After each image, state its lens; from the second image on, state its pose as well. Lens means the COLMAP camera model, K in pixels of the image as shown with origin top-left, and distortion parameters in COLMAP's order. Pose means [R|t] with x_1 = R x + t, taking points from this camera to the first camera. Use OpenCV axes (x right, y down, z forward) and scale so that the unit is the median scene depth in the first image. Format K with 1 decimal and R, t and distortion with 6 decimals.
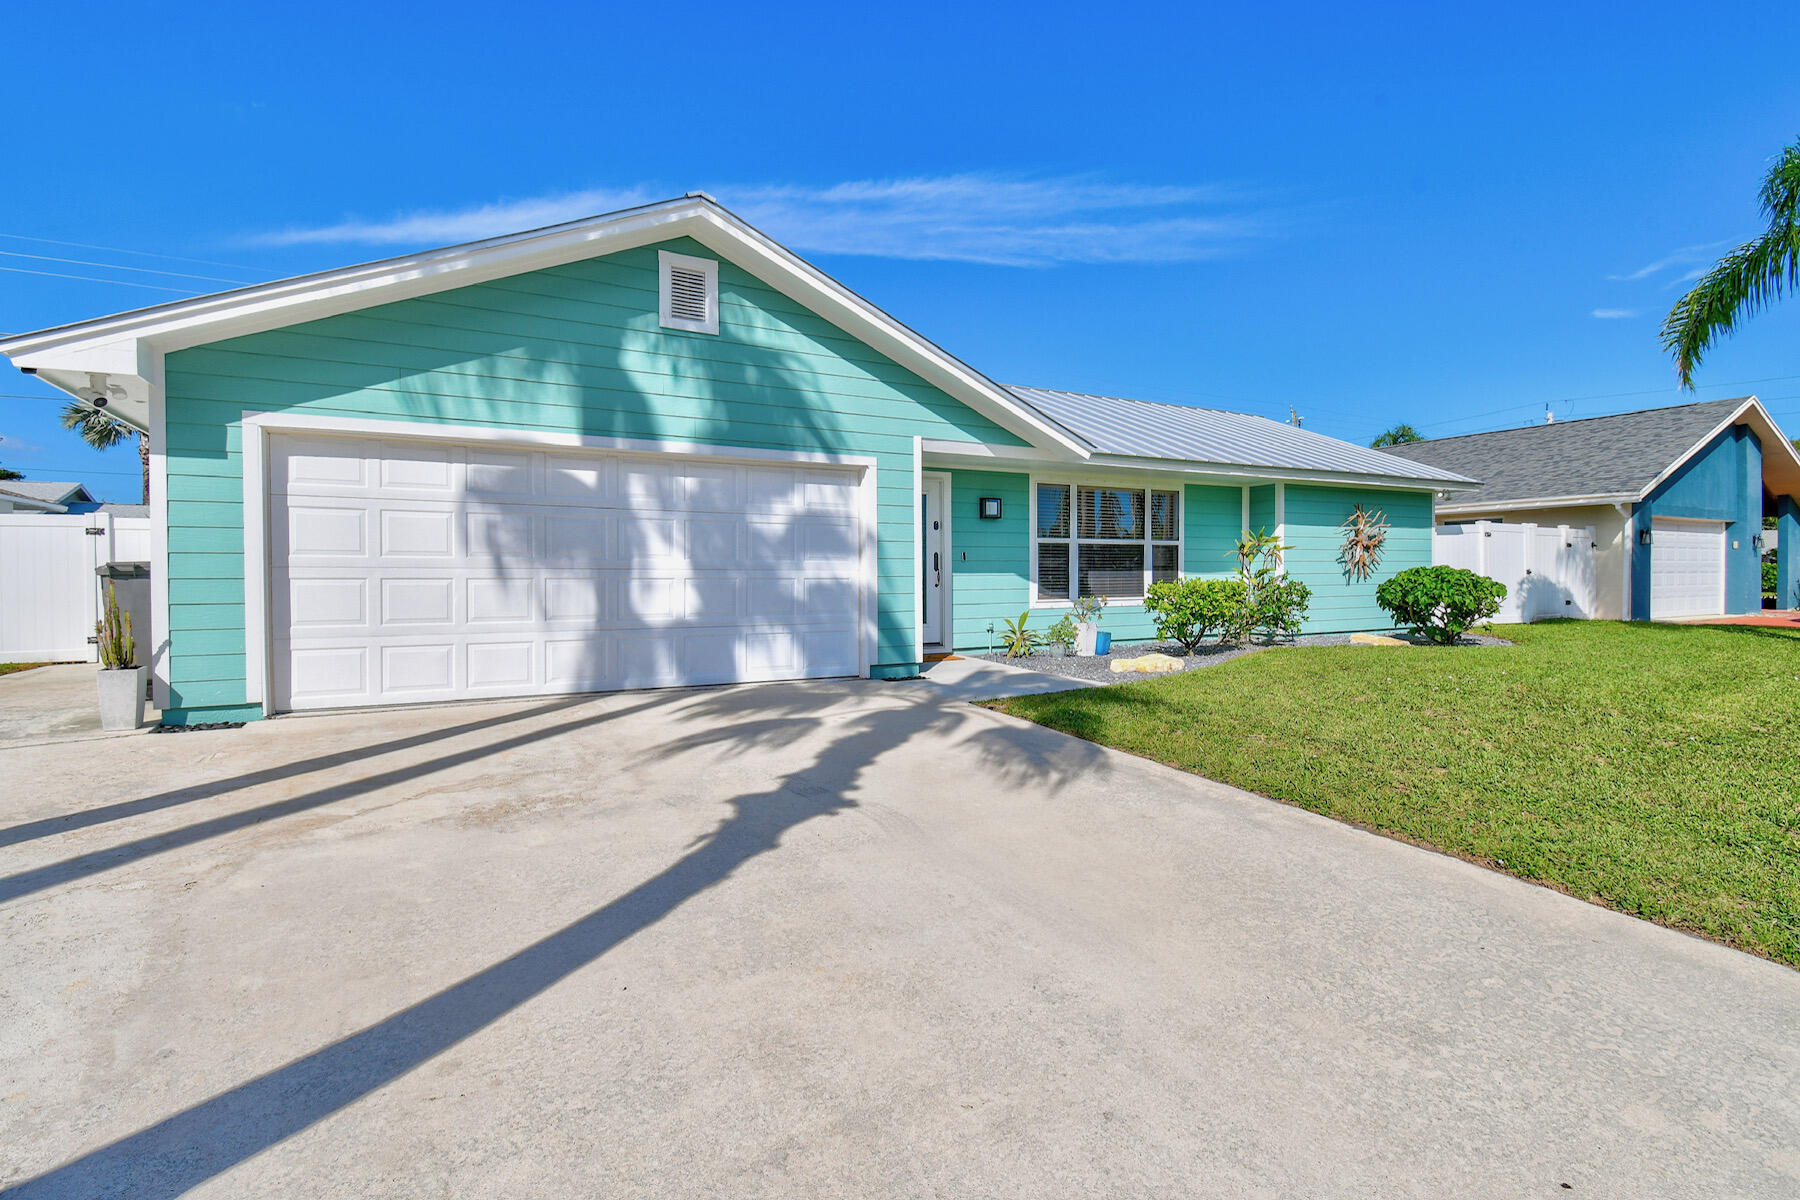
lens RADIAL K [[896.8, 0, 923.5], [0, 896.8, 601.1], [0, 0, 1]] dist [0.018445, -0.000241]
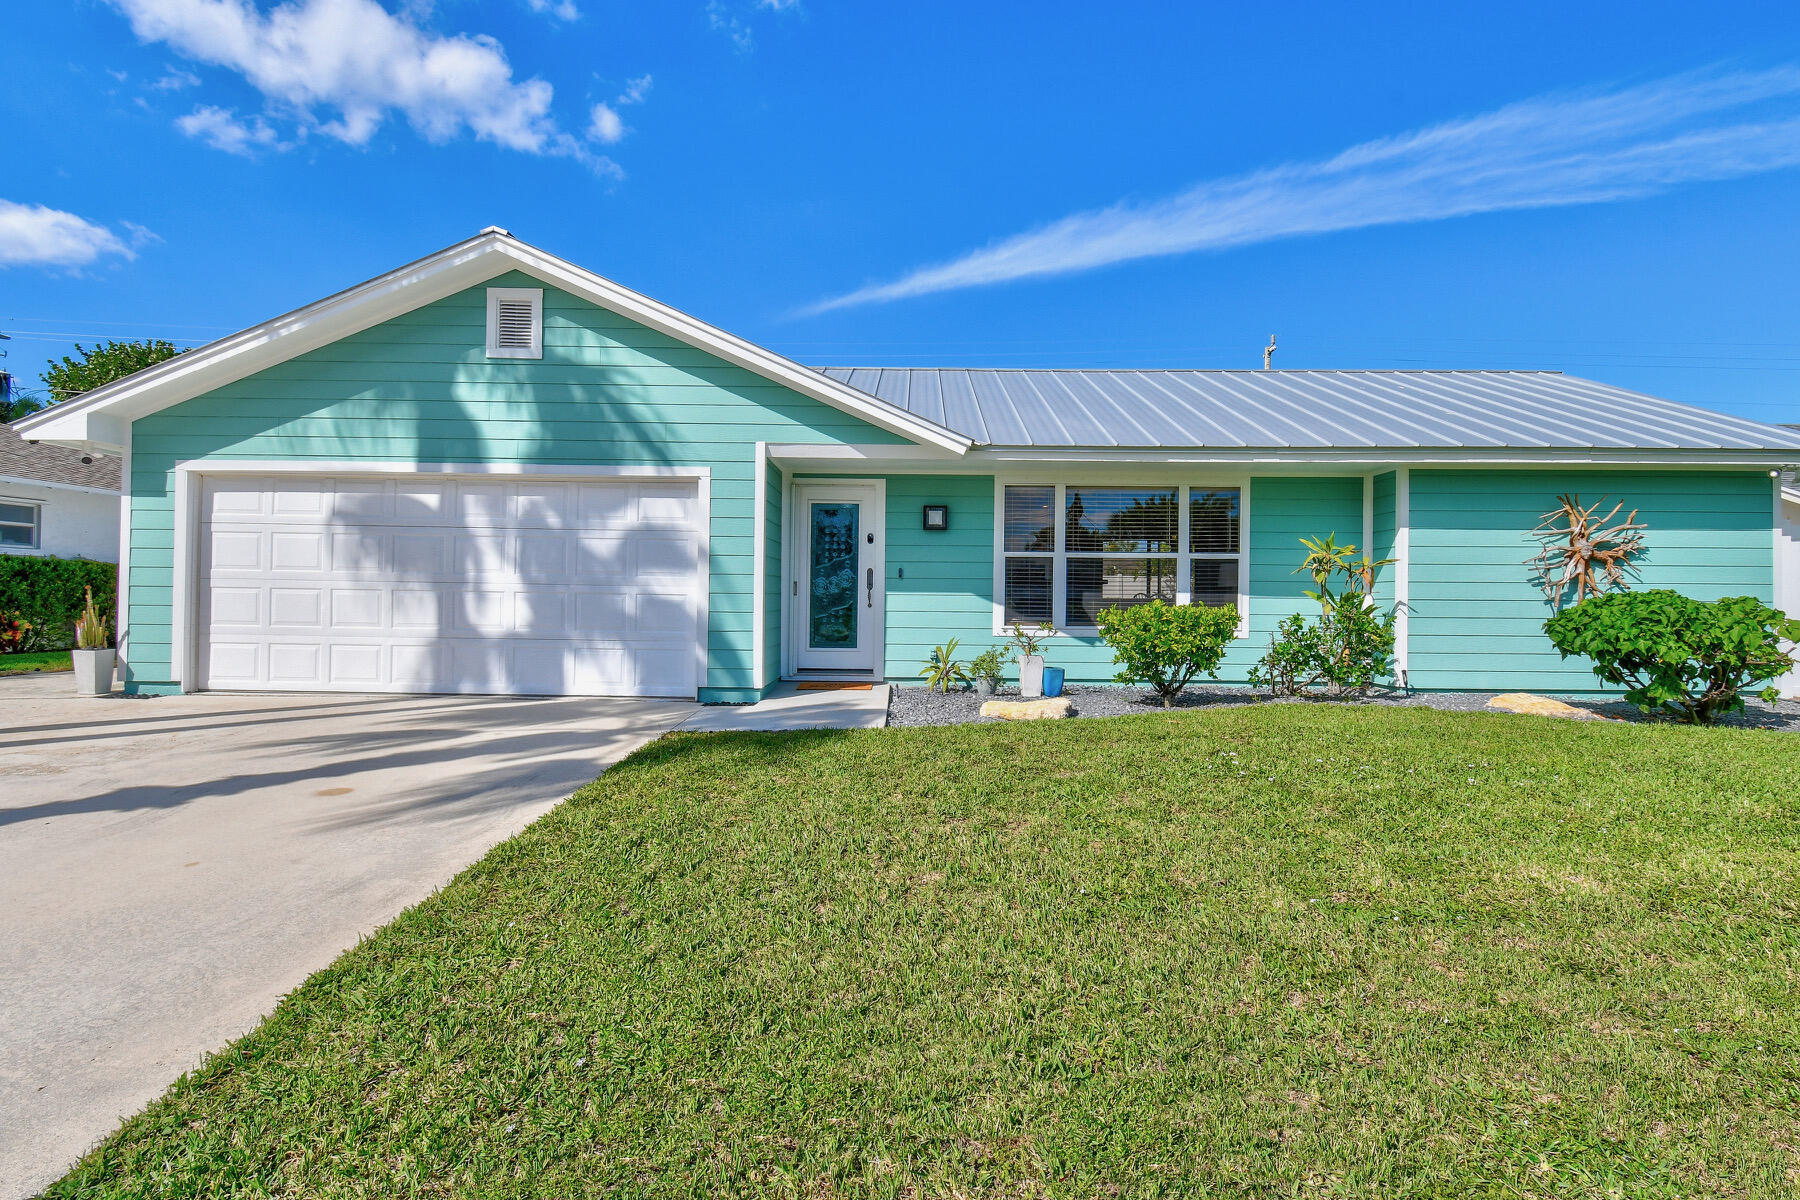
lens RADIAL K [[940.6, 0, 900.0], [0, 940.6, 600.0], [0, 0, 1]] dist [0.041196, -0.033386]
pose [[0.858546, 0.015907, -0.512490, 0.522924], [-0.029388, 0.999402, -0.018211, -0.006818], [0.511894, 0.030696, 0.858500, 0.210005]]
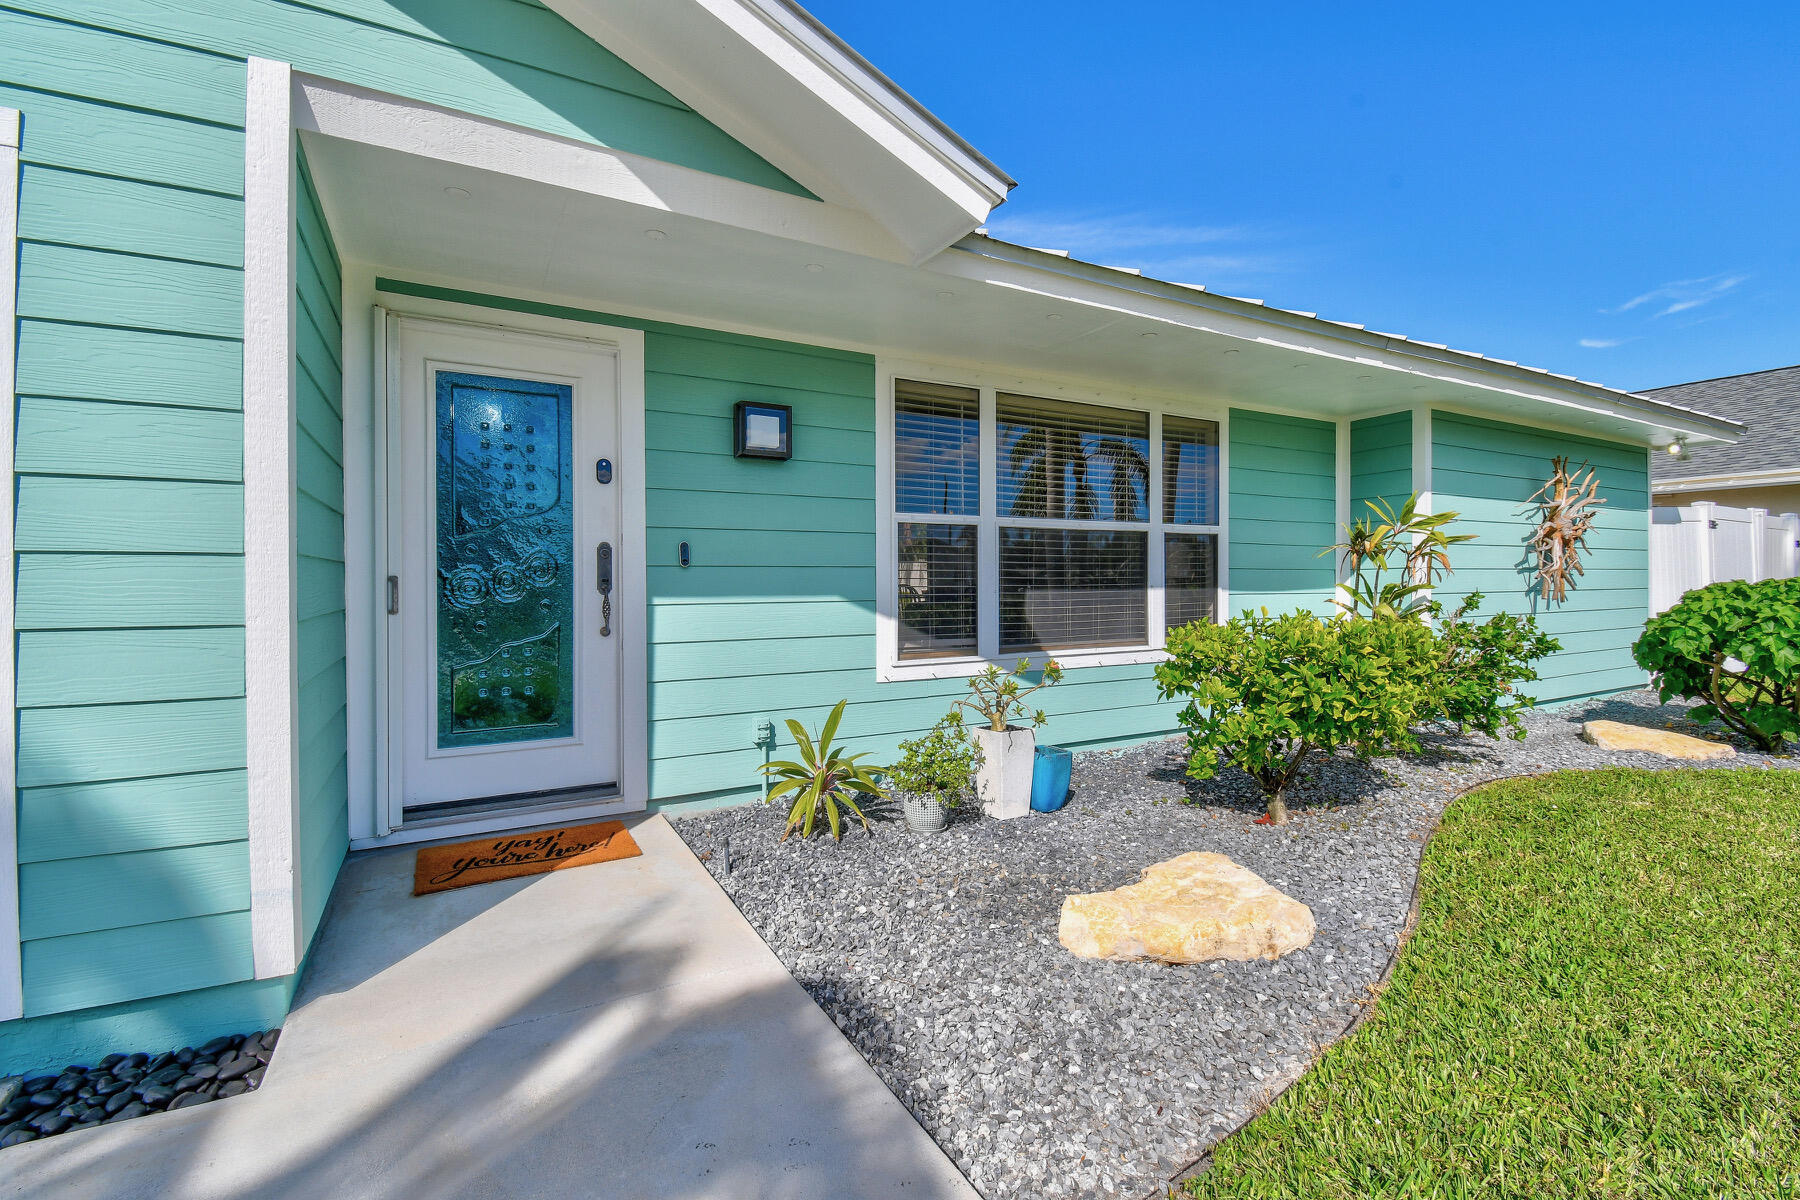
lens RADIAL K [[811.0, 0, 921.4], [0, 811.0, 592.4], [0, 0, 1]] dist [0.019881, -0.019636]
pose [[0.999999, 0.000980, -0.000799, 0.147323], [-0.000992, 0.999882, -0.015346, -0.028795], [0.000784, 0.015347, 0.999882, 0.662399]]
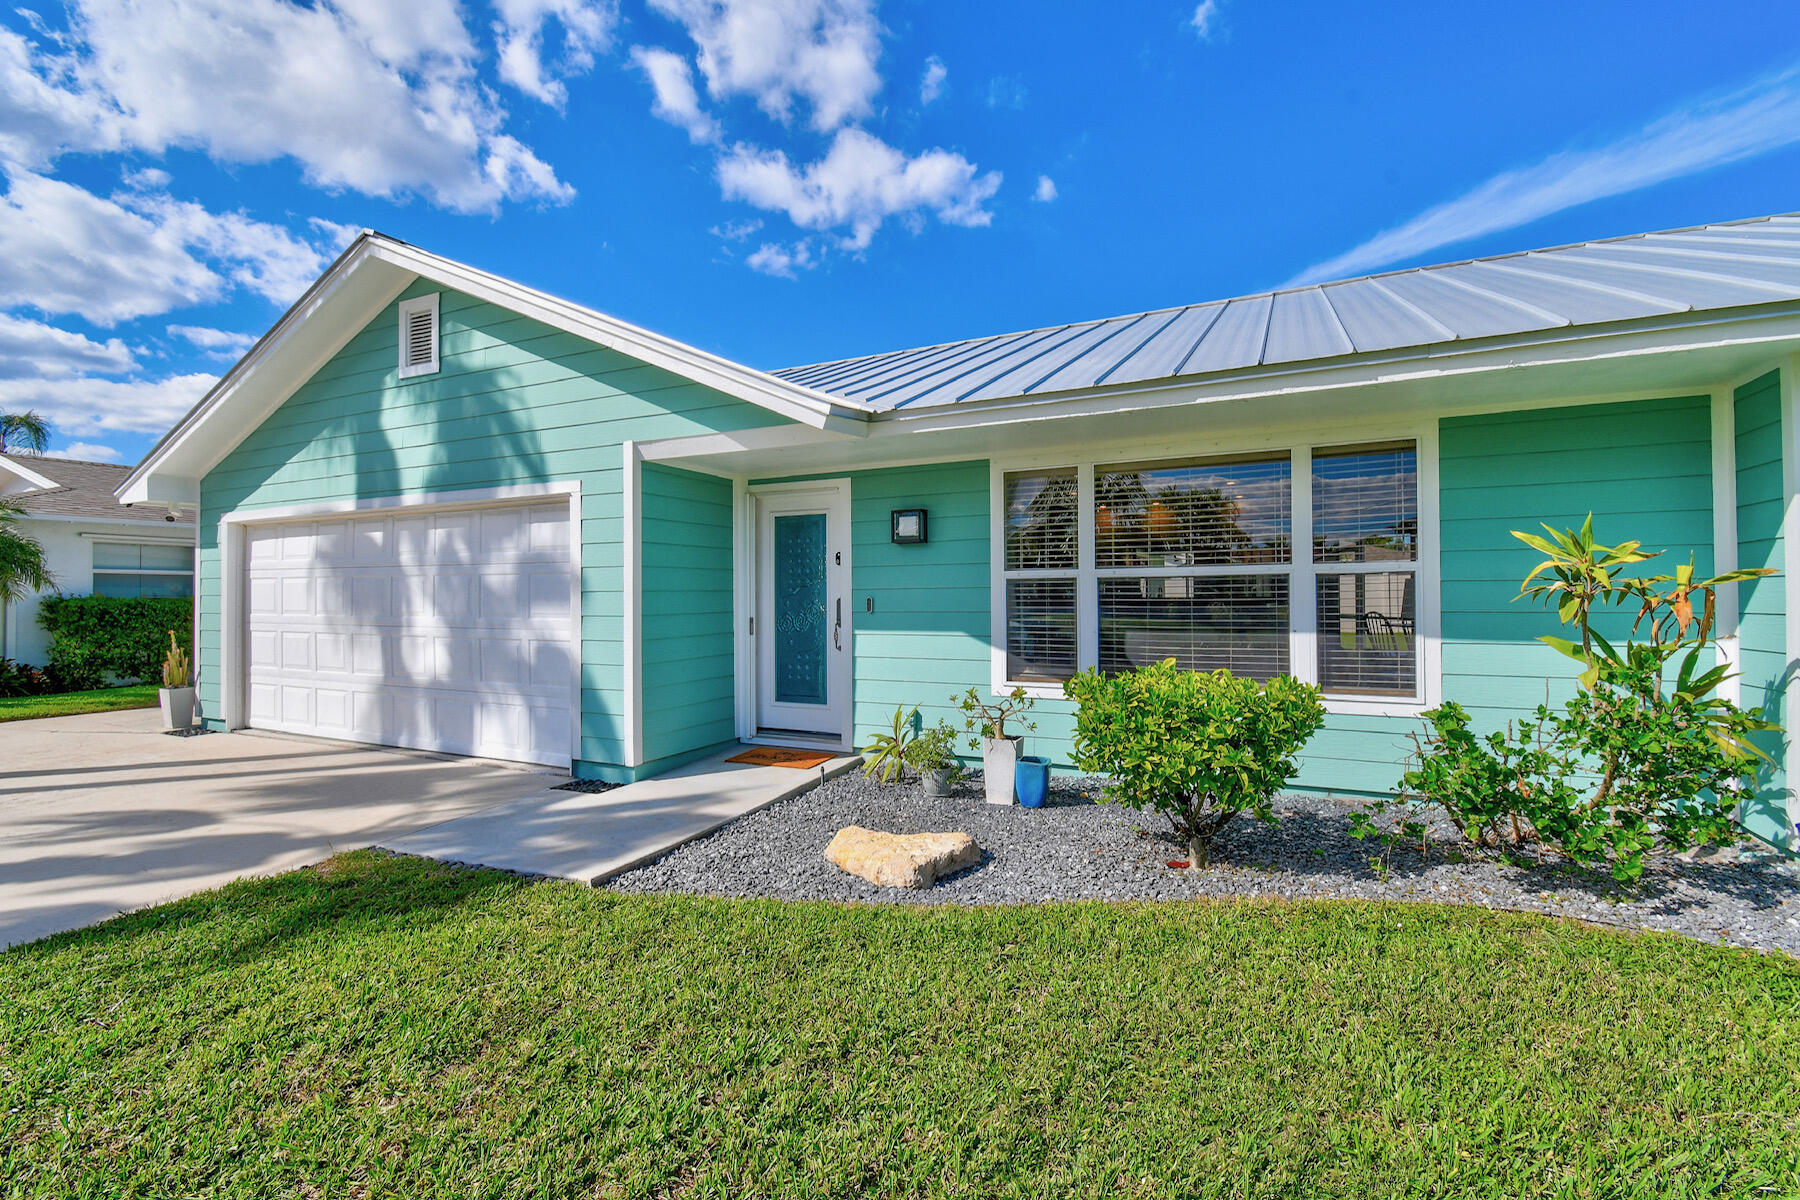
lens RADIAL K [[817.1, 0, 897.6], [0, 817.1, 591.9], [0, 0, 1]] dist [0.022888, -0.016584]
pose [[0.552093, -0.001221, -0.833781, 0.545845], [-0.016685, 0.999782, -0.012512, -0.052516], [0.833615, 0.020820, 0.551953, 0.701452]]
